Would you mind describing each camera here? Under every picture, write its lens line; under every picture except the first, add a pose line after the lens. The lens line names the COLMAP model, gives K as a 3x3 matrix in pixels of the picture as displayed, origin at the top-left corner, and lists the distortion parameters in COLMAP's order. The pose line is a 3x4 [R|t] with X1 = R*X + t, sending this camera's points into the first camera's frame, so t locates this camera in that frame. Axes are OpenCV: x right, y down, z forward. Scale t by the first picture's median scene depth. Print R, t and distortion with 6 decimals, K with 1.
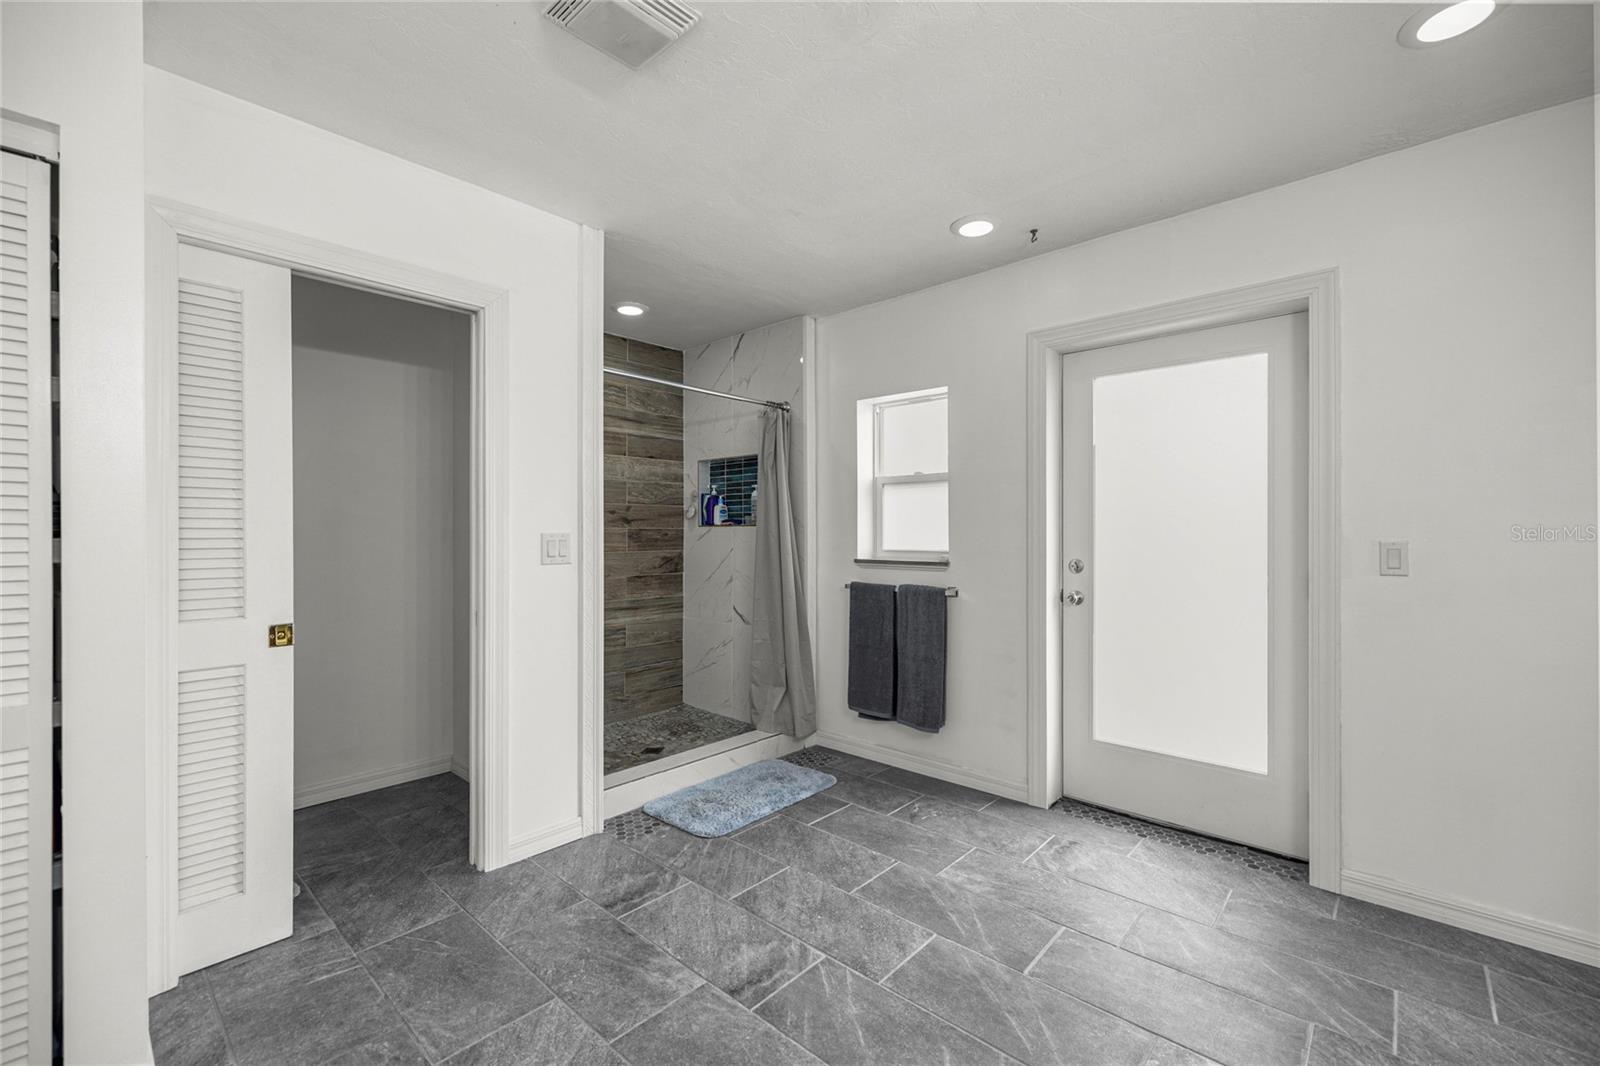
lens RADIAL K [[672.9, 0, 797.9], [0, 672.9, 532.2], [0, 0, 1]] dist [0.002237, -0.000110]
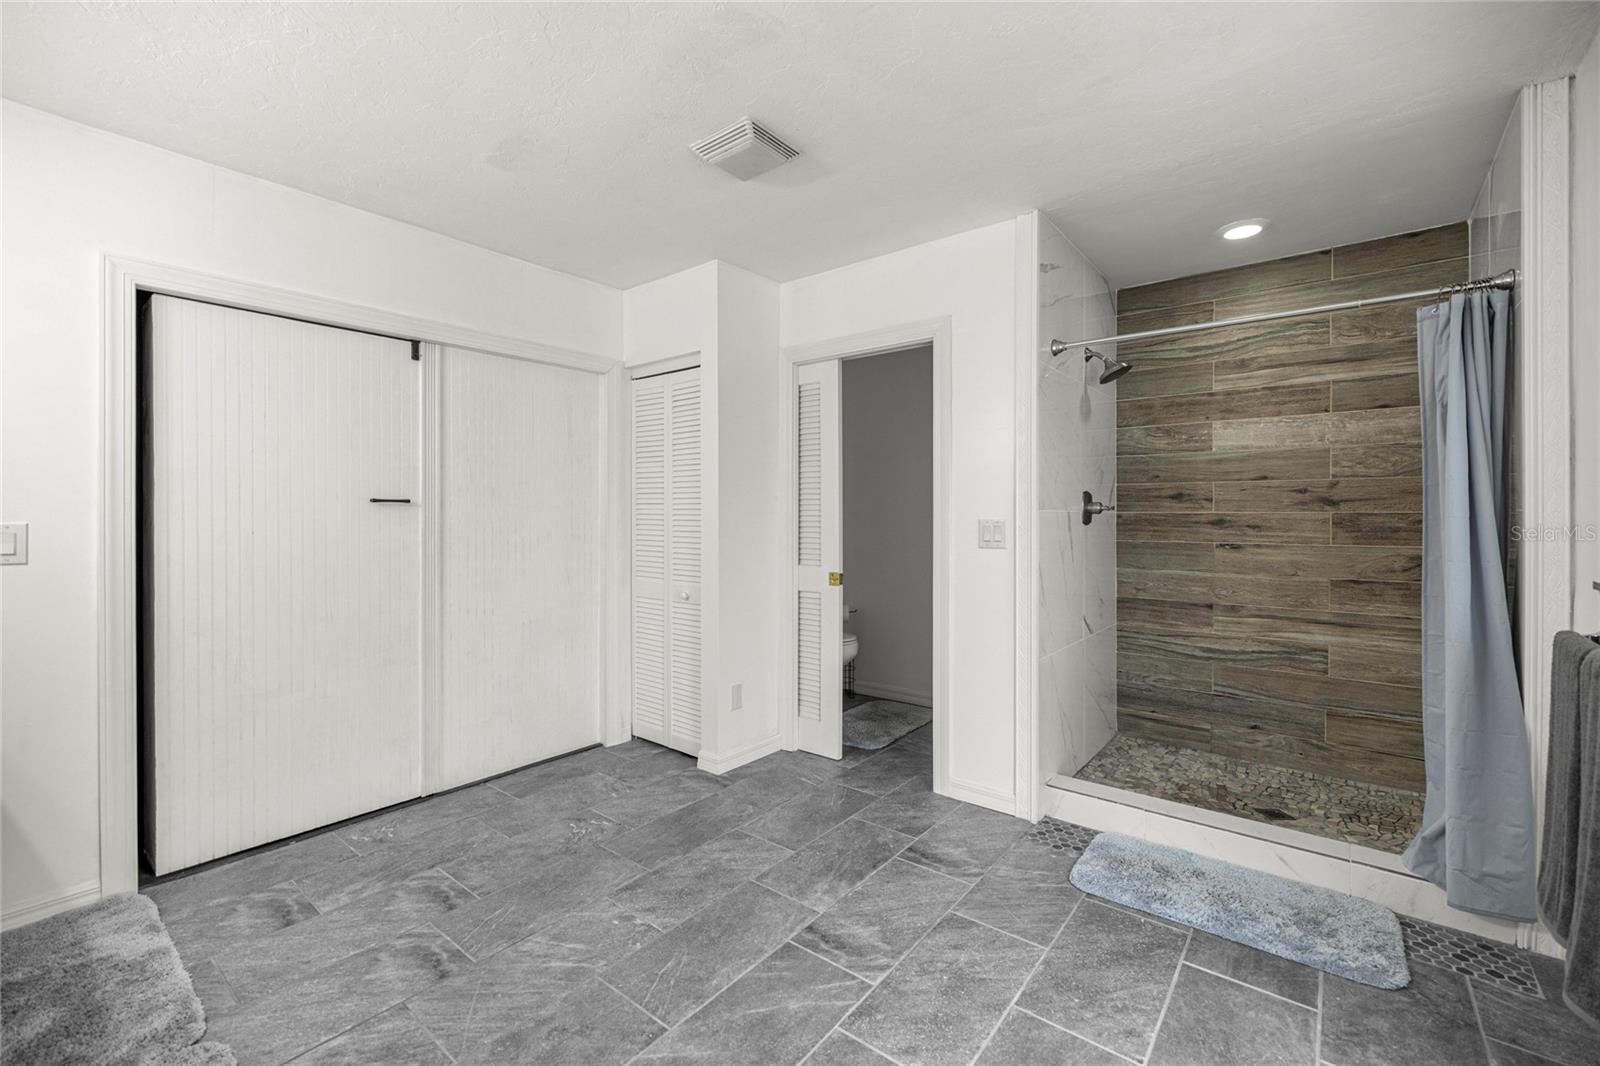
lens RADIAL K [[672.9, 0, 798.3], [0, 672.9, 520.2], [0, 0, 1]] dist [0.002237, -0.000110]
pose [[0.061793, 0.009371, -0.998045, 0.626392], [0.001552, 0.999954, 0.009485, -0.007593], [0.998088, -0.002135, 0.061776, 0.558099]]
